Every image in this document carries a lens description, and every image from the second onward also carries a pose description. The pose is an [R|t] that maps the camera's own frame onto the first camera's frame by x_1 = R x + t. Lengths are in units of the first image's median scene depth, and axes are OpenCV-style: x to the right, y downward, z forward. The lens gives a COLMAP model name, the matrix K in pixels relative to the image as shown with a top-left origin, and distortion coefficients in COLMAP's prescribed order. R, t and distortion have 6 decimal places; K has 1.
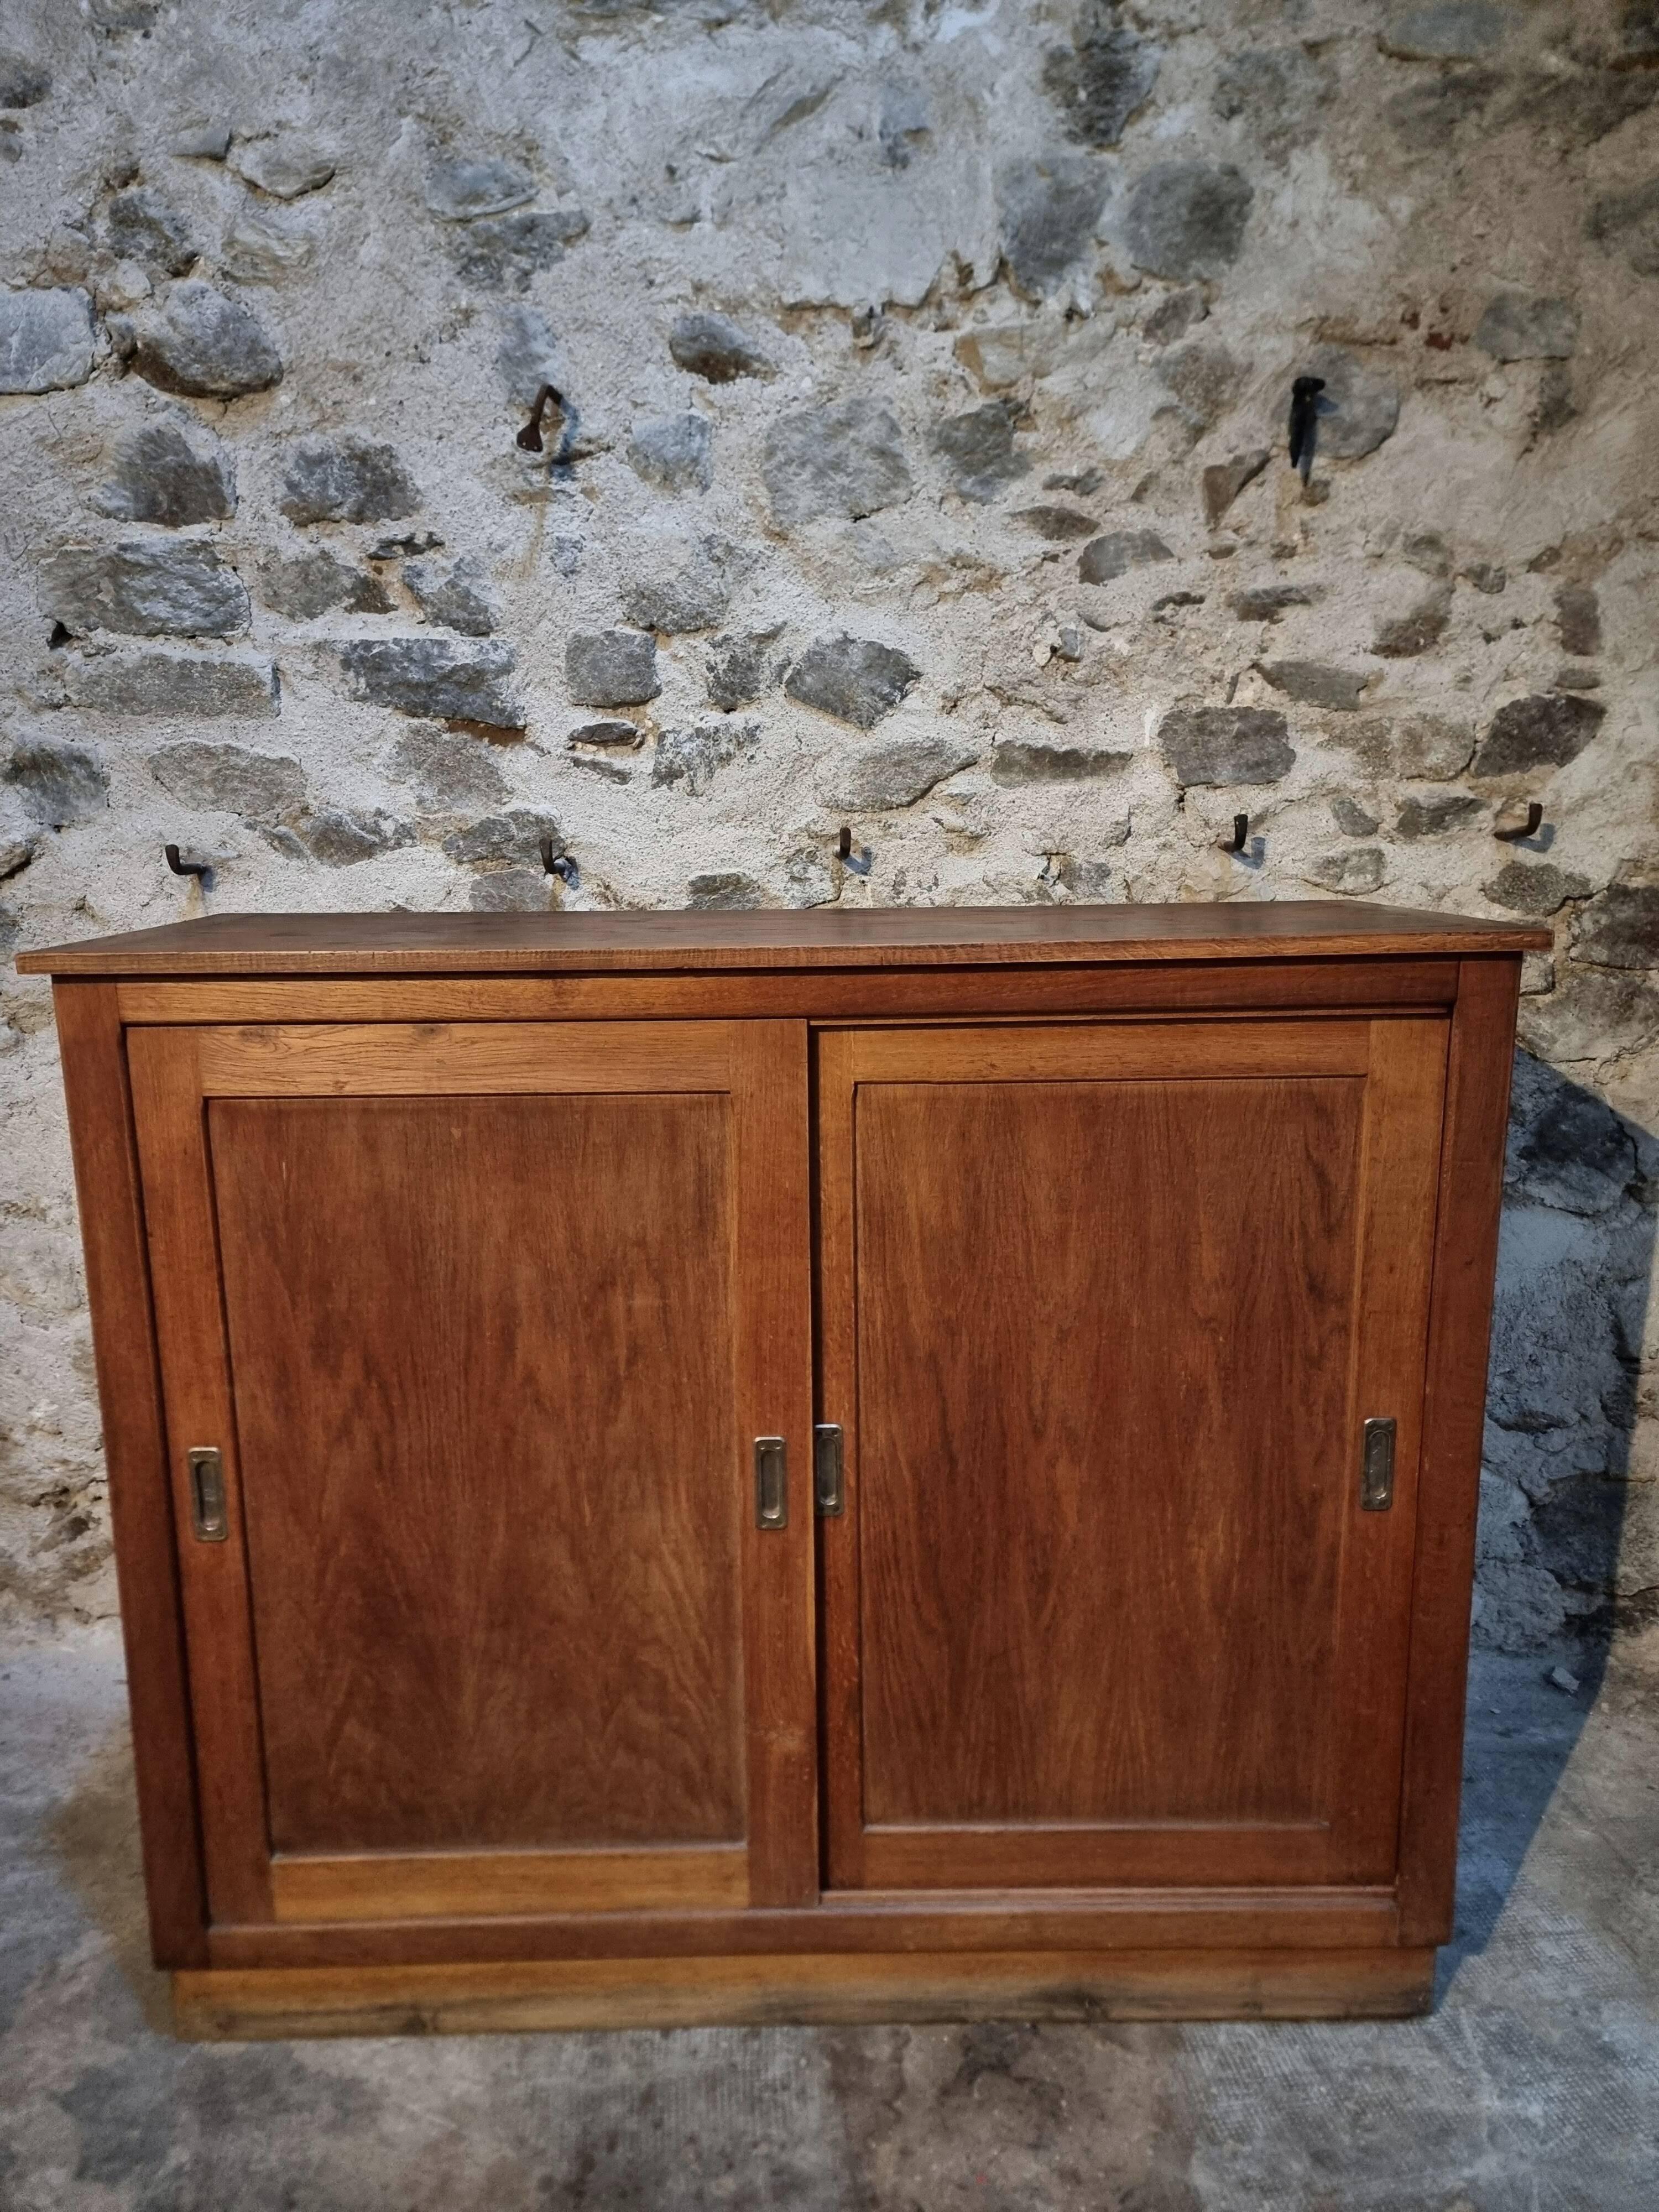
lens RADIAL K [[1553.6, 0, 816.4], [0, 1553.6, 1131.8], [0, 0, 1]] dist [0.069910, -0.066057]
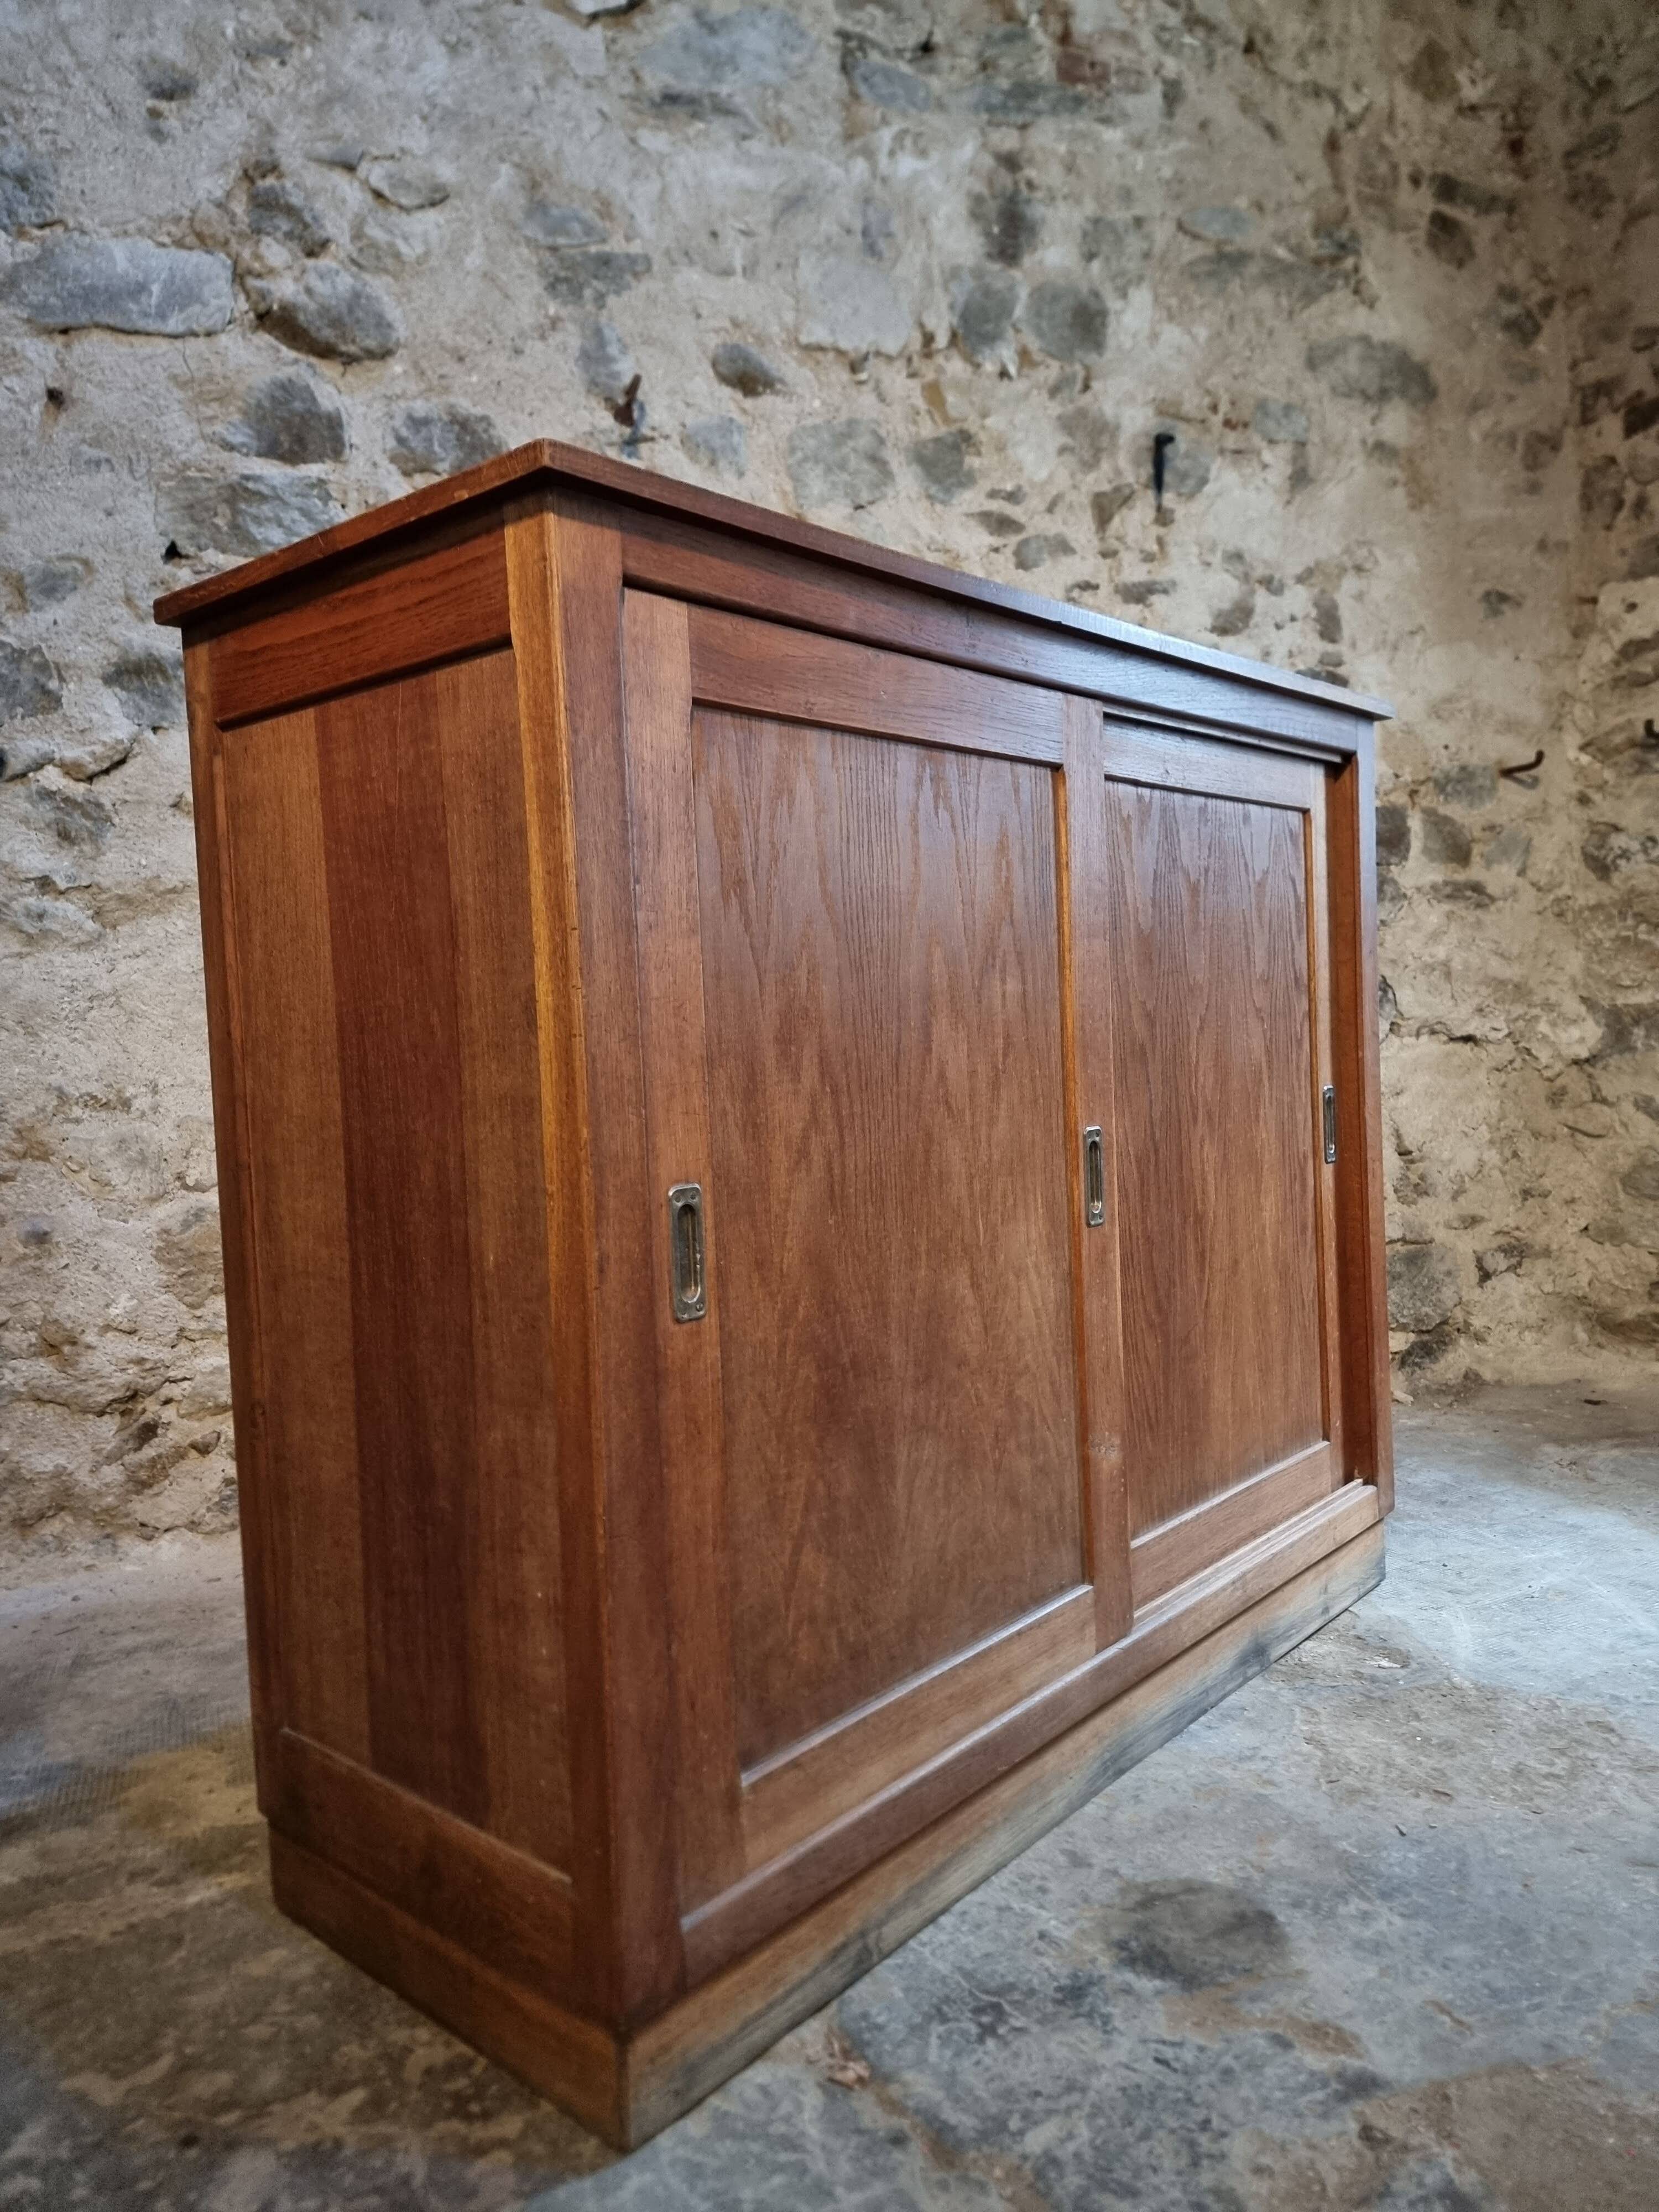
lens RADIAL K [[1559.9, 0, 837.4], [0, 1559.9, 1115.5], [0, 0, 1]] dist [0.062023, -0.056183]
pose [[0.933819, -0.051010, 0.354091, -0.473245], [0.105747, 0.984911, -0.136995, 0.275903], [-0.341760, 0.165372, 0.925123, -0.105340]]
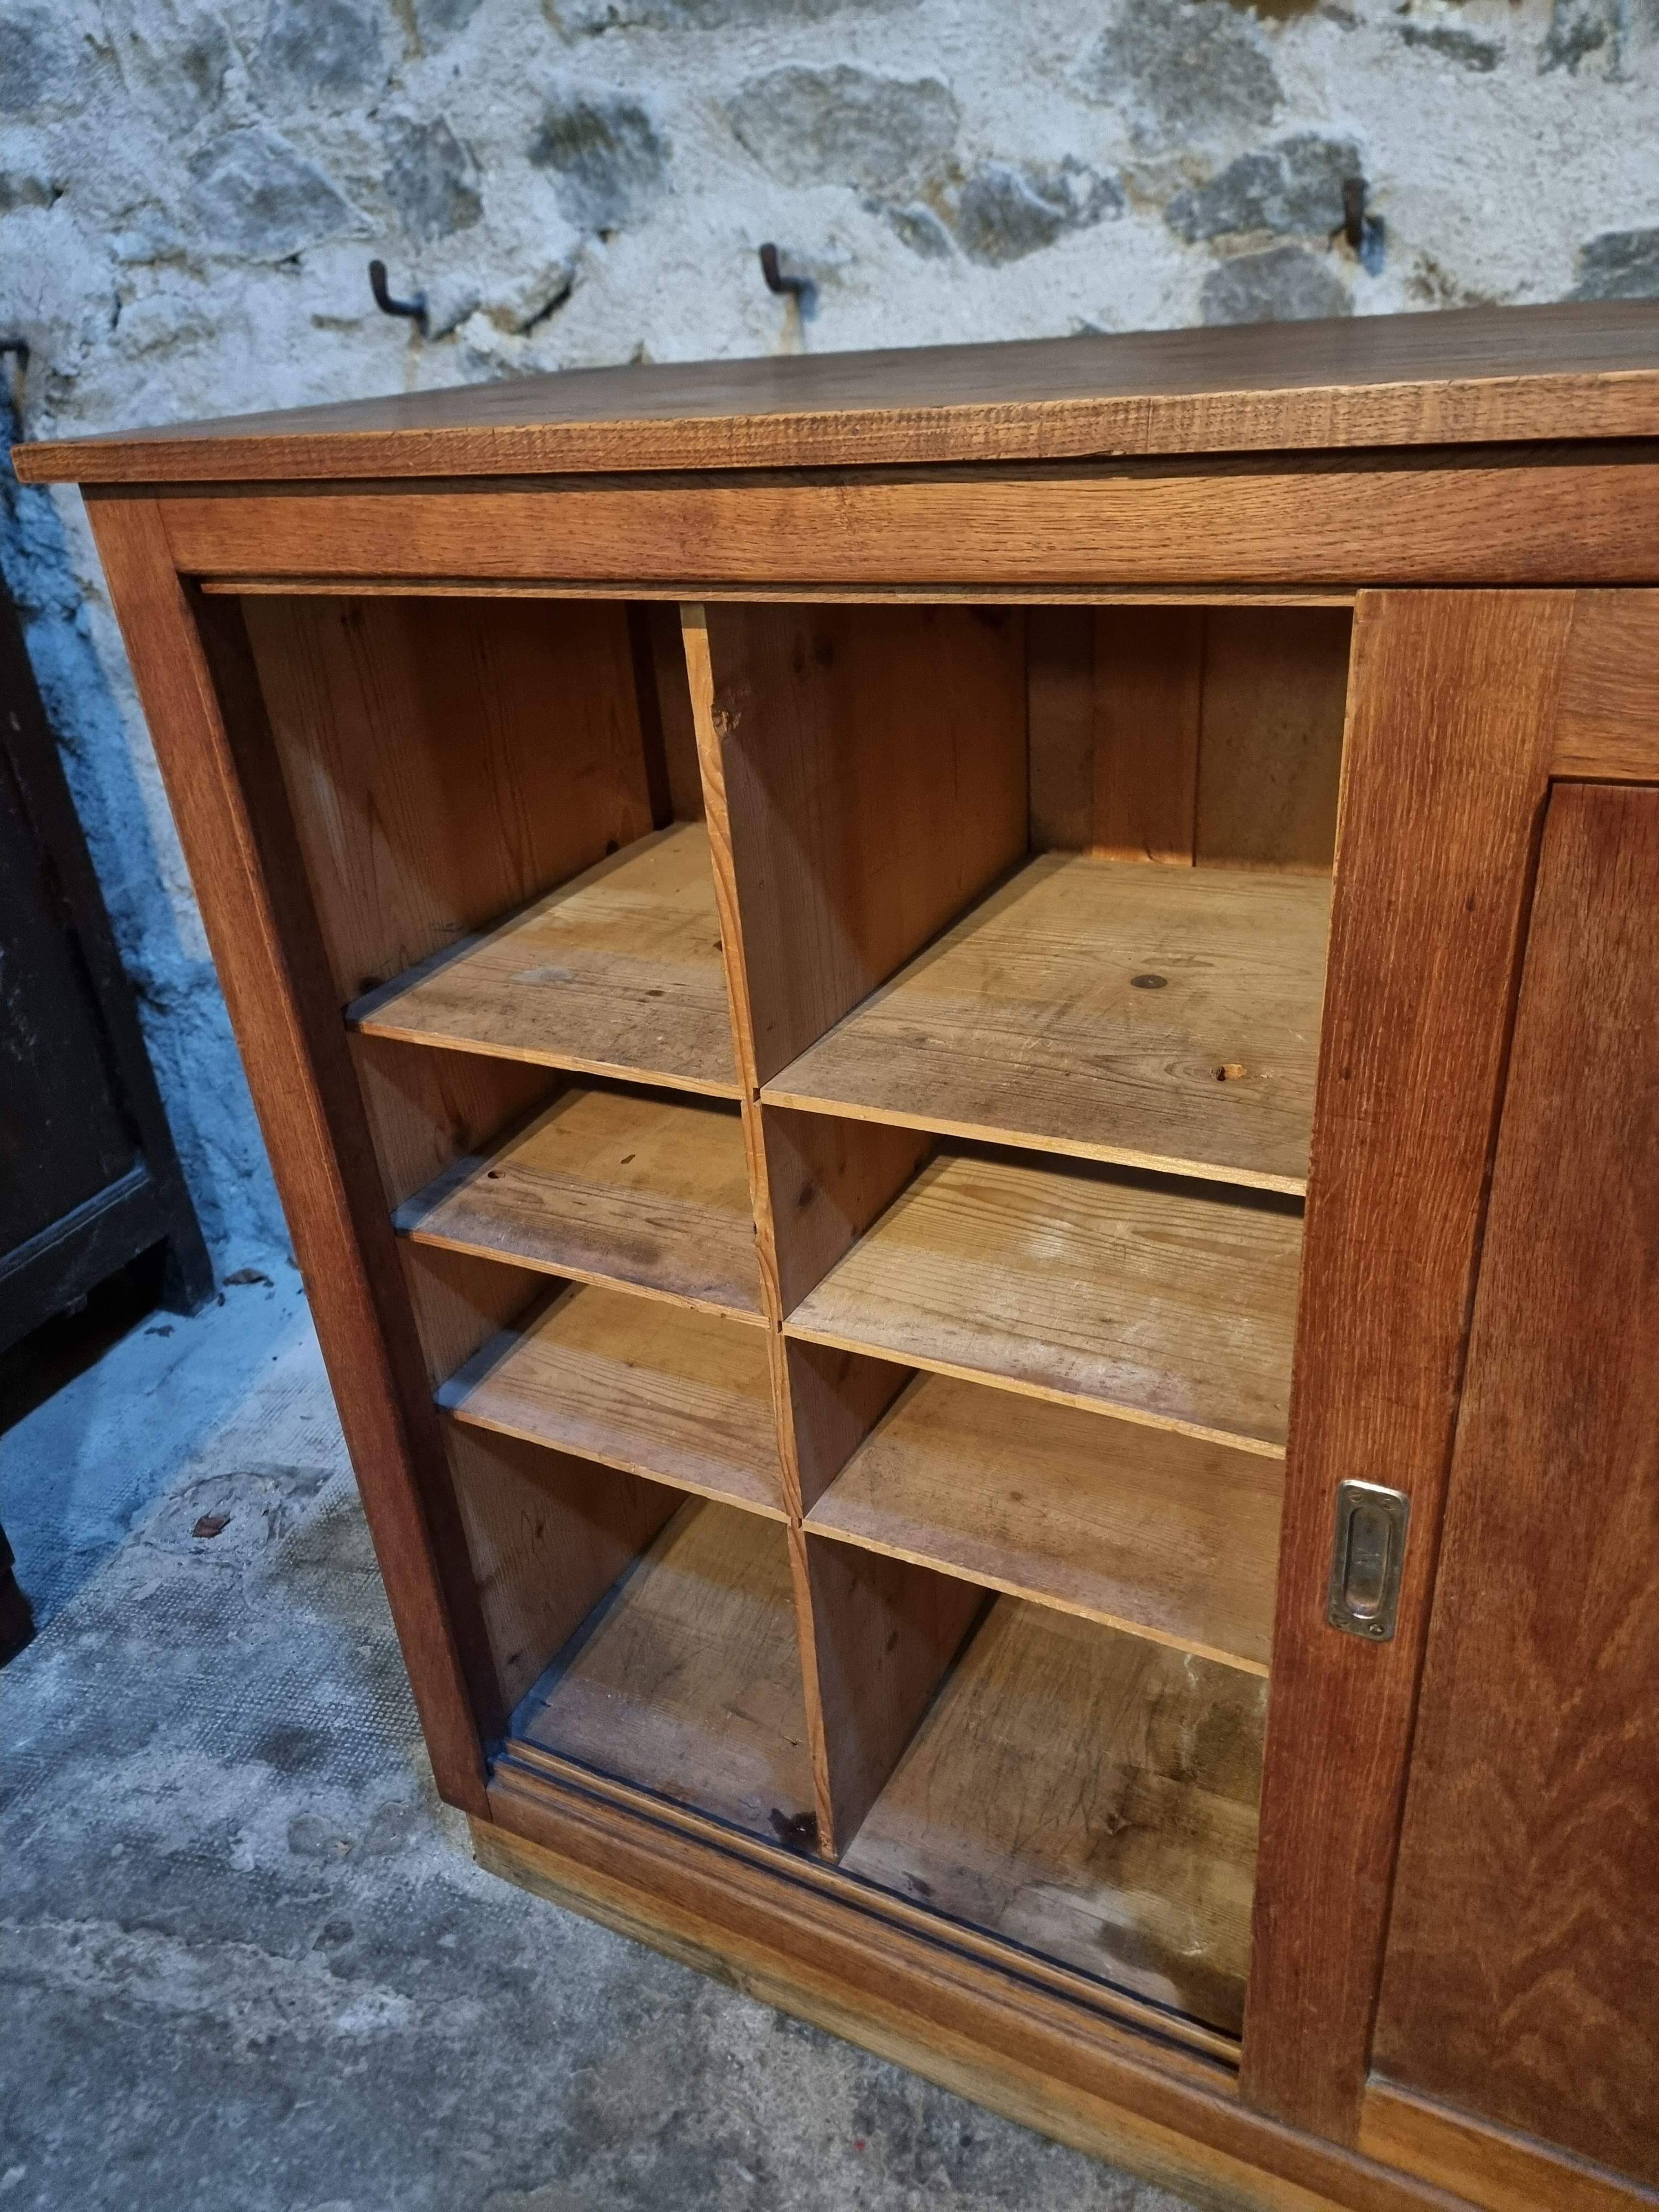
lens RADIAL K [[1553.6, 0, 816.3], [0, 1553.6, 1109.0], [0, 0, 1]] dist [0.069910, -0.066057]
pose [[0.965421, 0.064025, -0.252711, -0.201041], [0.011018, 0.958486, 0.284926, -0.020259], [0.260463, -0.277858, 0.924637, 0.285720]]
